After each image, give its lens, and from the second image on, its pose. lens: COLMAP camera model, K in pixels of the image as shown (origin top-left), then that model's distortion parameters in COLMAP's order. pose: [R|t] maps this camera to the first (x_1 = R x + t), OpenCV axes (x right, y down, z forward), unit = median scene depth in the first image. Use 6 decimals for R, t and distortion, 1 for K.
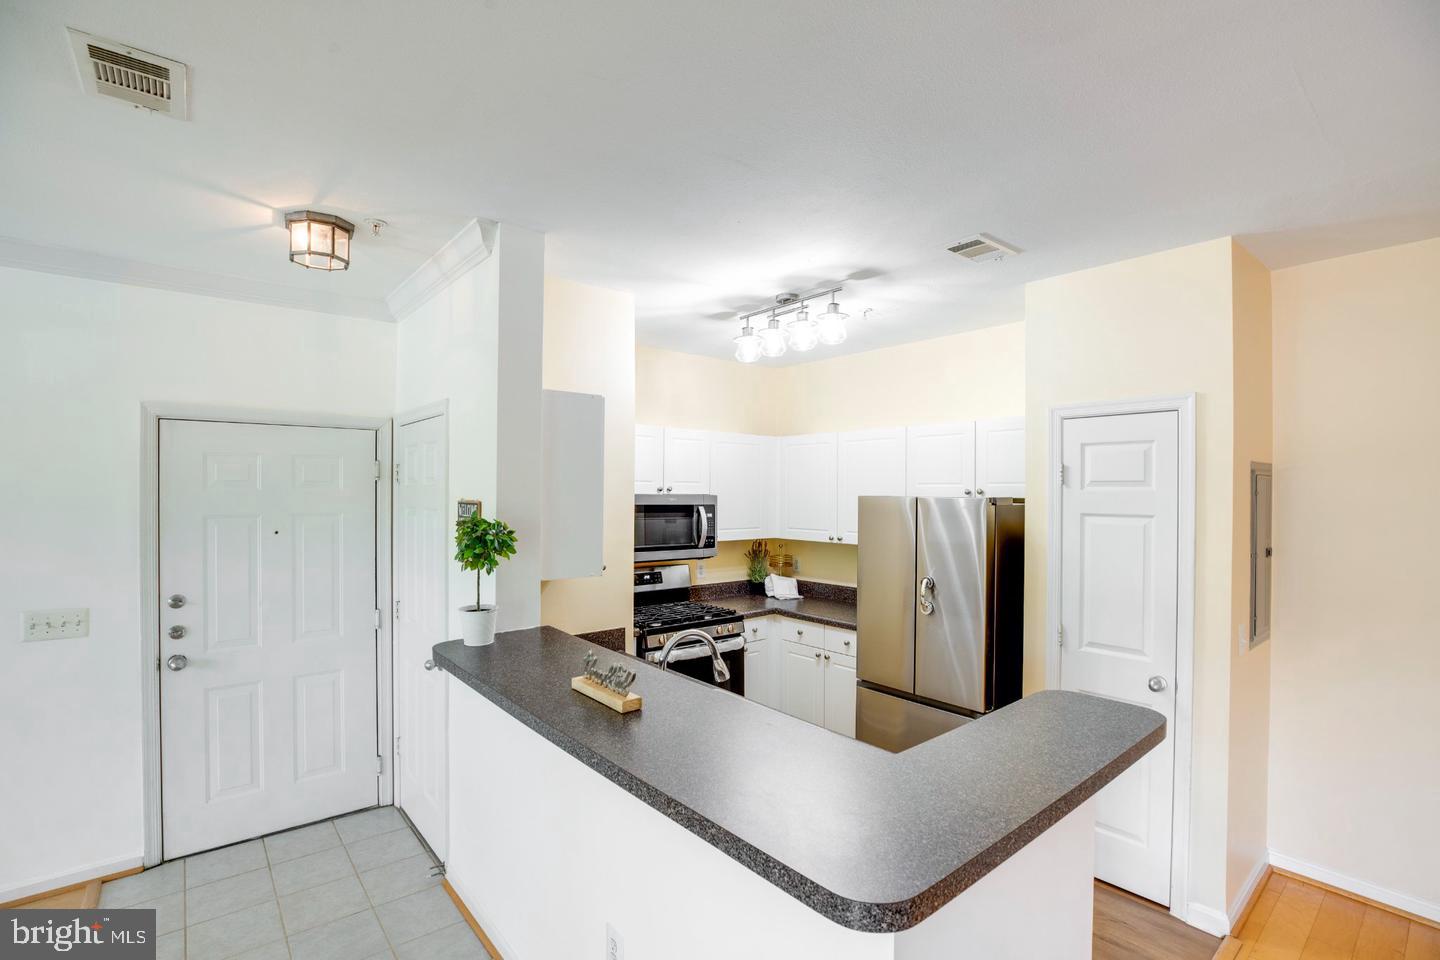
lens RADIAL K [[661.2, 0, 722.4], [0, 661.2, 495.3], [0, 0, 1]] dist [-0.049097, 0.014469]
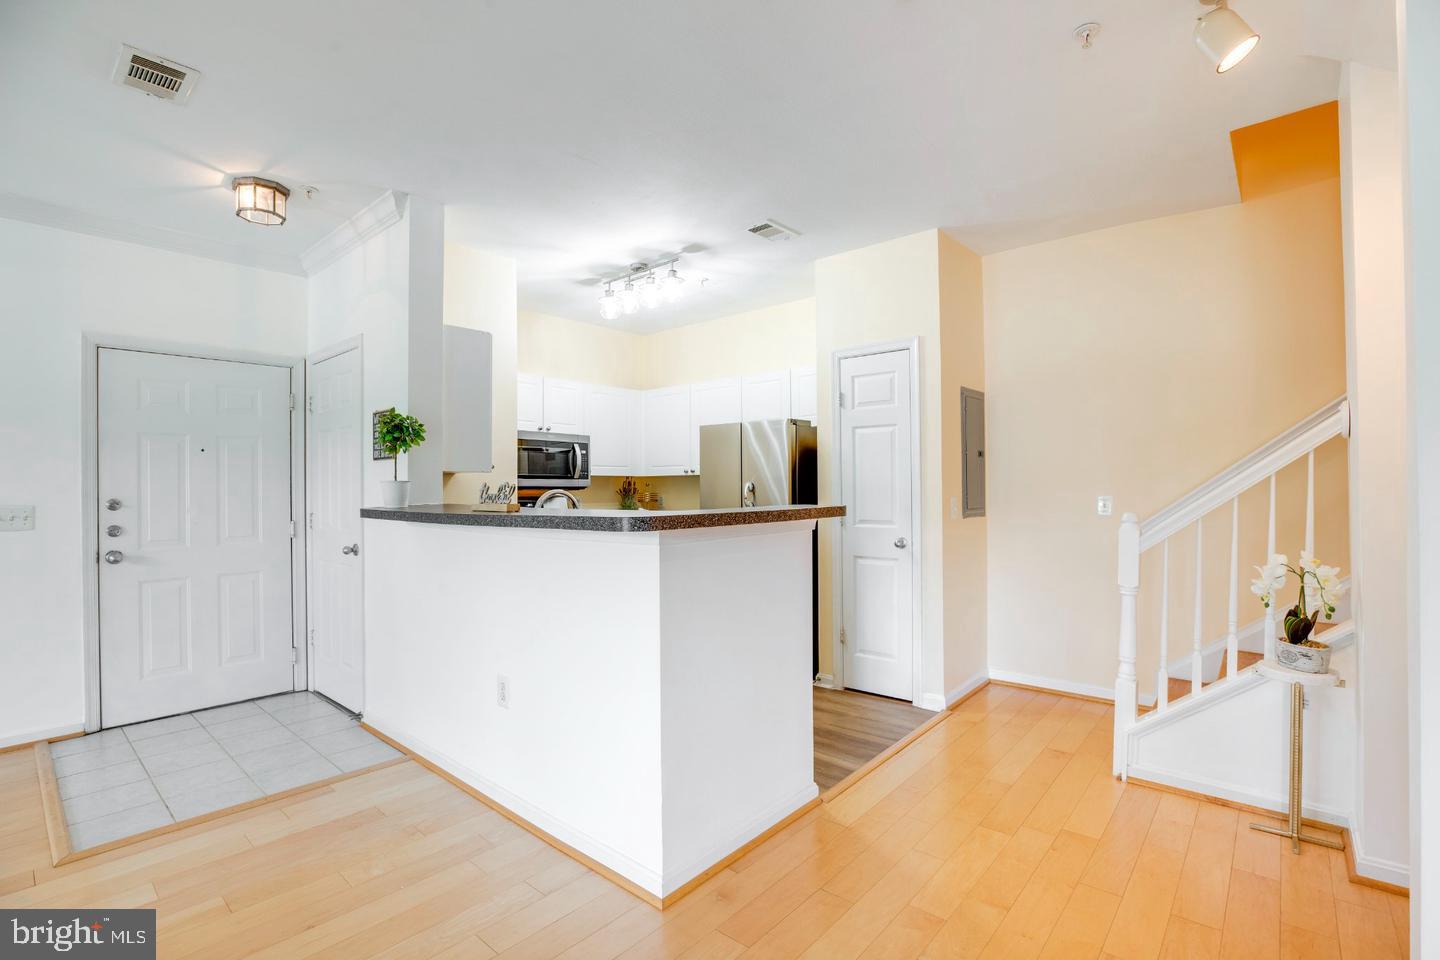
lens RADIAL K [[660.4, 0, 721.1], [0, 660.4, 485.3], [0, 0, 1]] dist [-0.048302, 0.013296]
pose [[0.986937, -0.012797, 0.160595, 0.048092], [0.014140, 0.999874, -0.007221, 0.145405], [-0.160482, 0.009398, 0.986994, -0.300249]]
